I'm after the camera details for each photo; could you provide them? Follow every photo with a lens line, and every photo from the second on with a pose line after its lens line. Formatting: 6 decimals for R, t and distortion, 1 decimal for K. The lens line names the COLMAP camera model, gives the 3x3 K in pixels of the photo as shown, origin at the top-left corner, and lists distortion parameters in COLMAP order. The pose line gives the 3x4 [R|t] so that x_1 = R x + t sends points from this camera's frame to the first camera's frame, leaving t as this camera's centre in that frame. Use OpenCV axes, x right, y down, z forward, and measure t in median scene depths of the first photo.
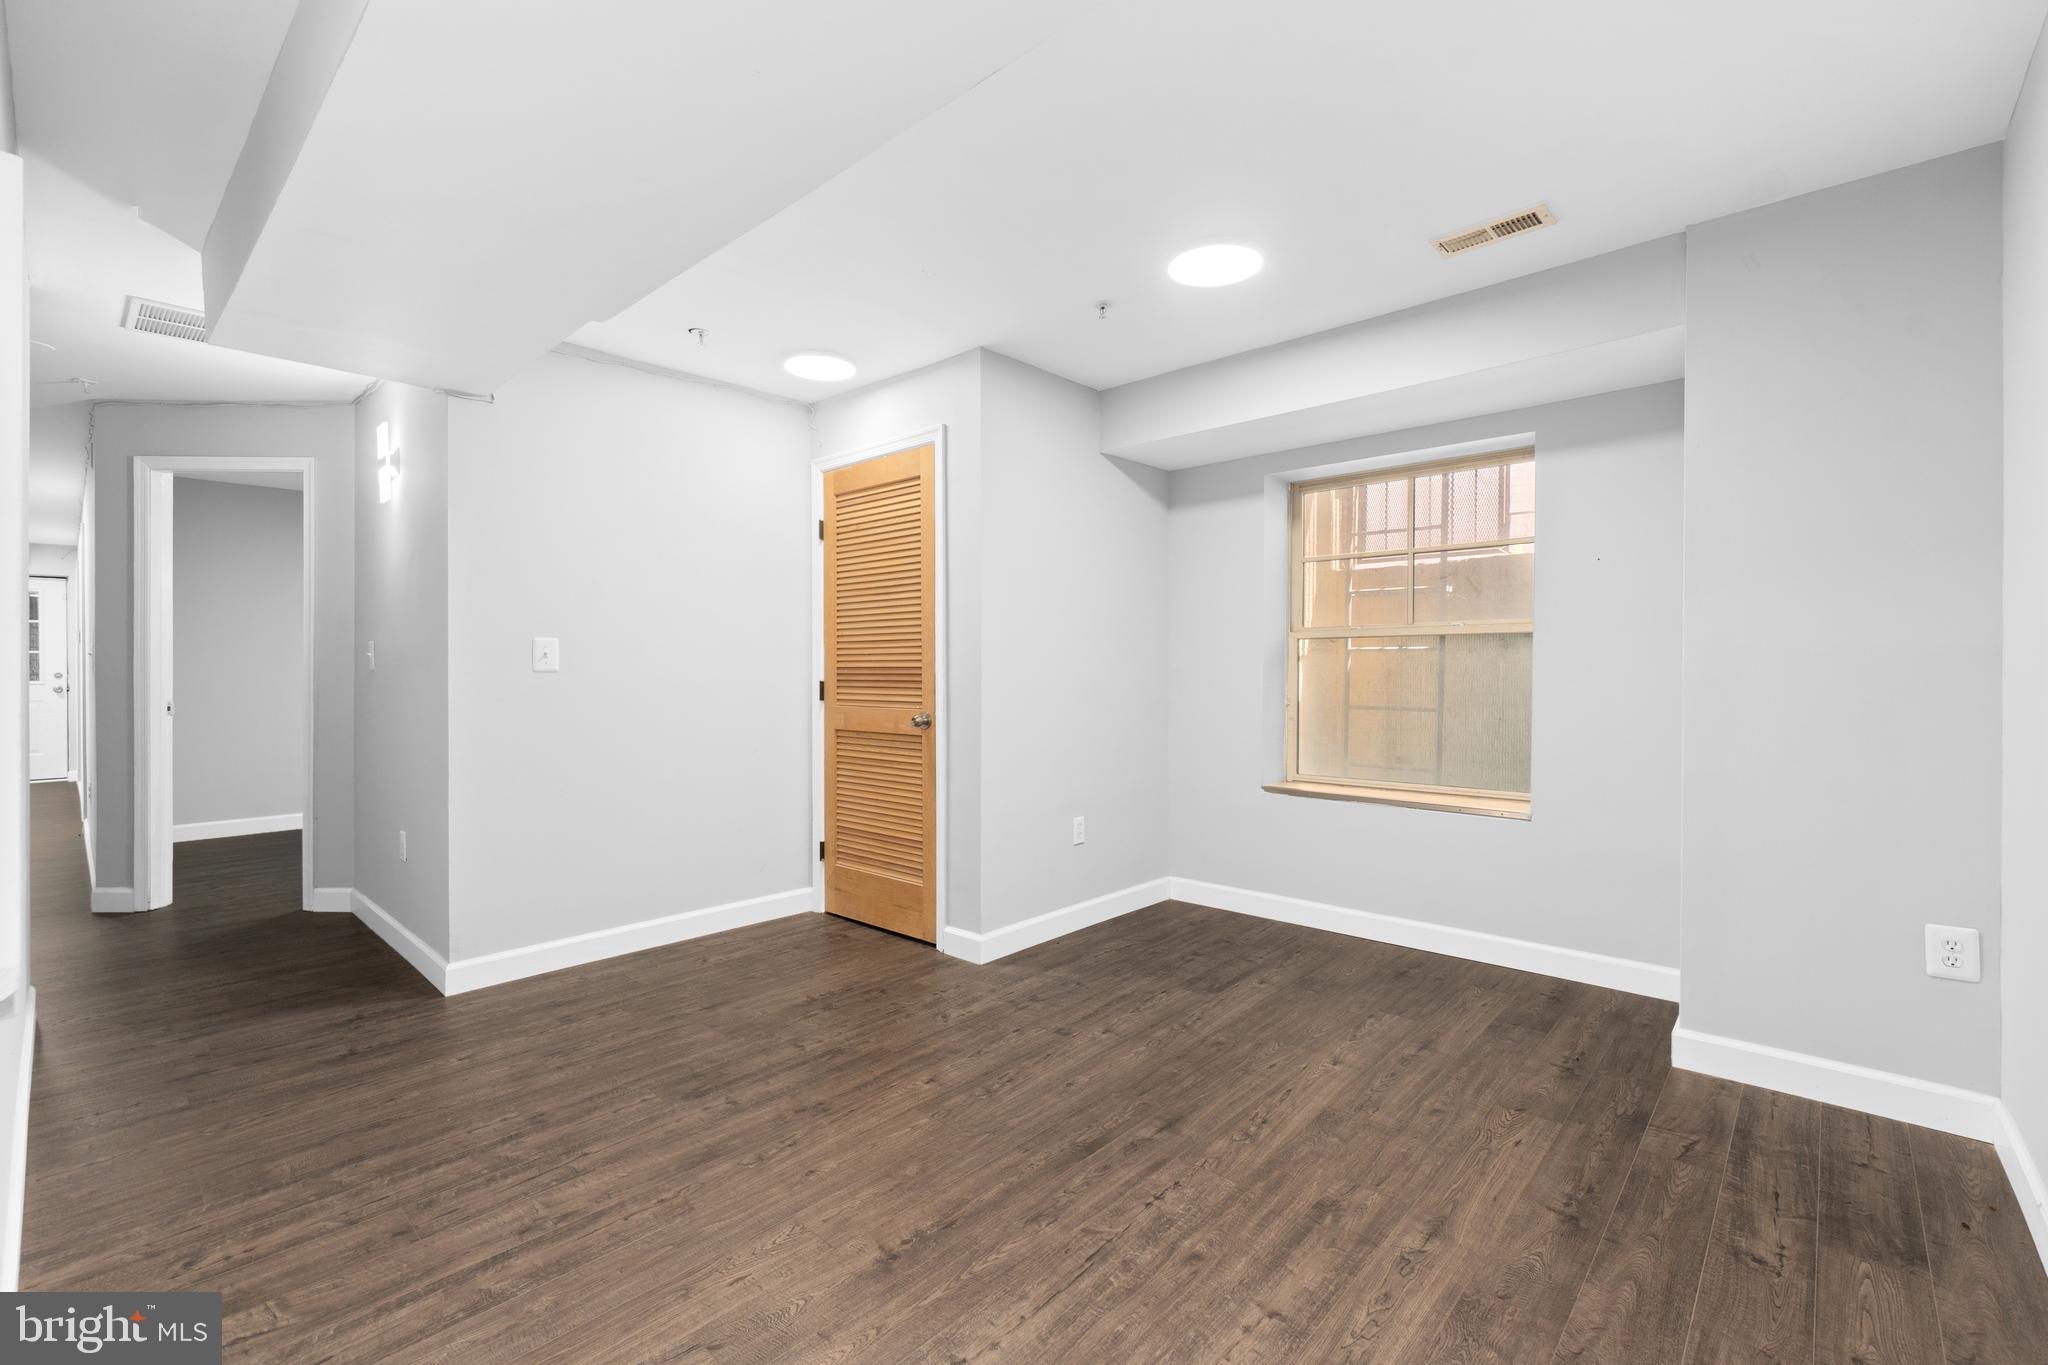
lens RADIAL K [[889.5, 0, 1029.6], [0, 889.5, 687.8], [0, 0, 1]] dist [0.008473, 0.000843]
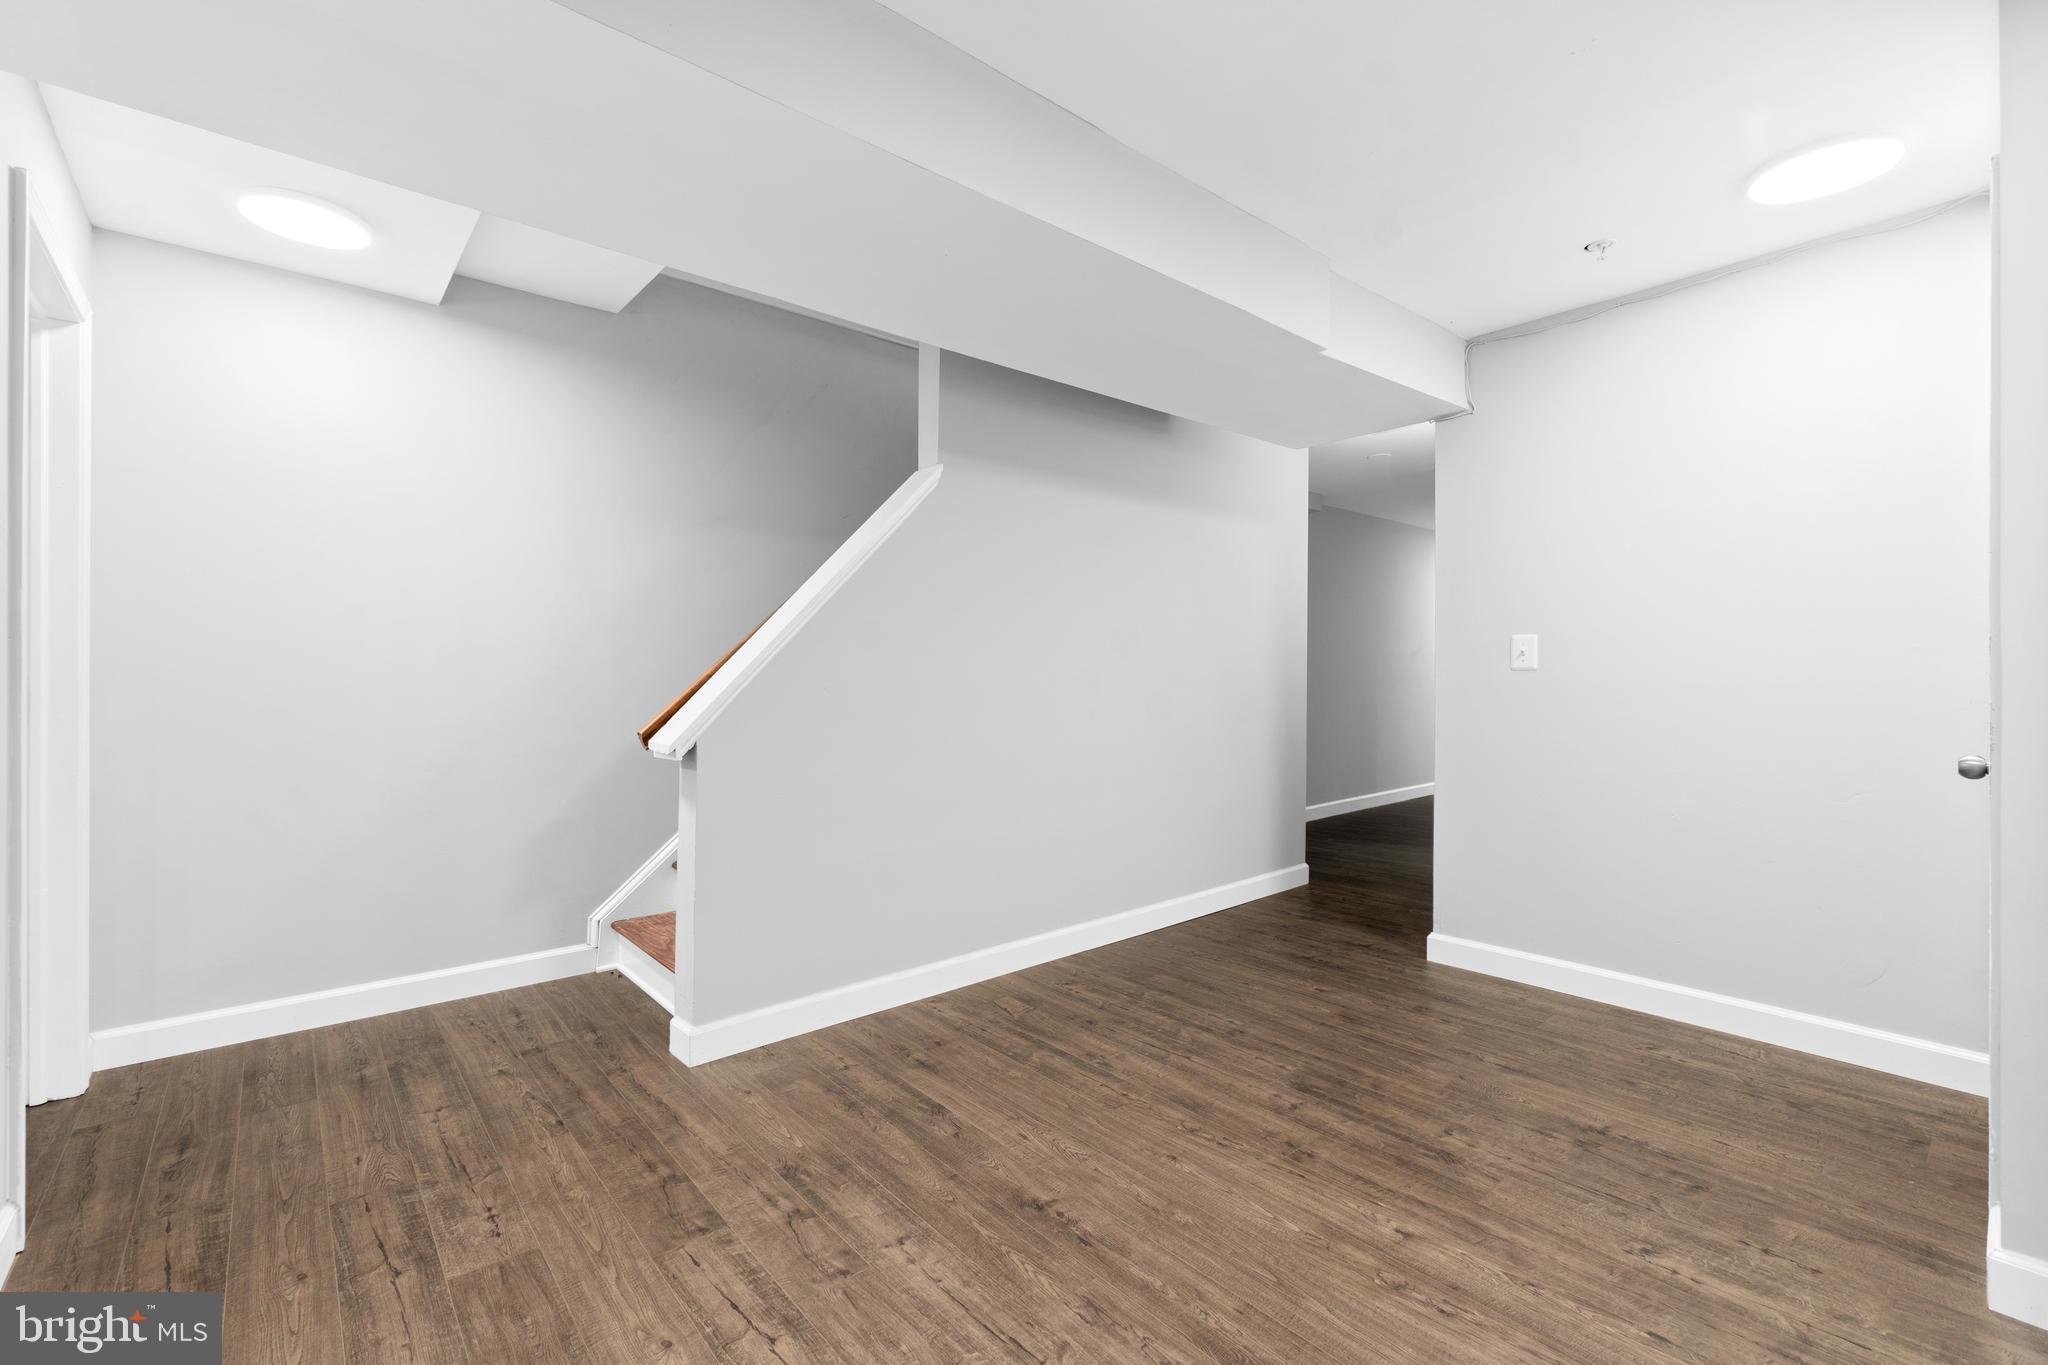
lens RADIAL K [[889.5, 0, 997.2], [0, 889.5, 666.7], [0, 0, 1]] dist [0.008473, 0.000843]
pose [[-0.144129, -0.007428, -0.989531, 0.662961], [-0.011385, 0.999918, -0.005848, -0.012155], [0.989493, 0.010423, -0.144202, 0.775447]]
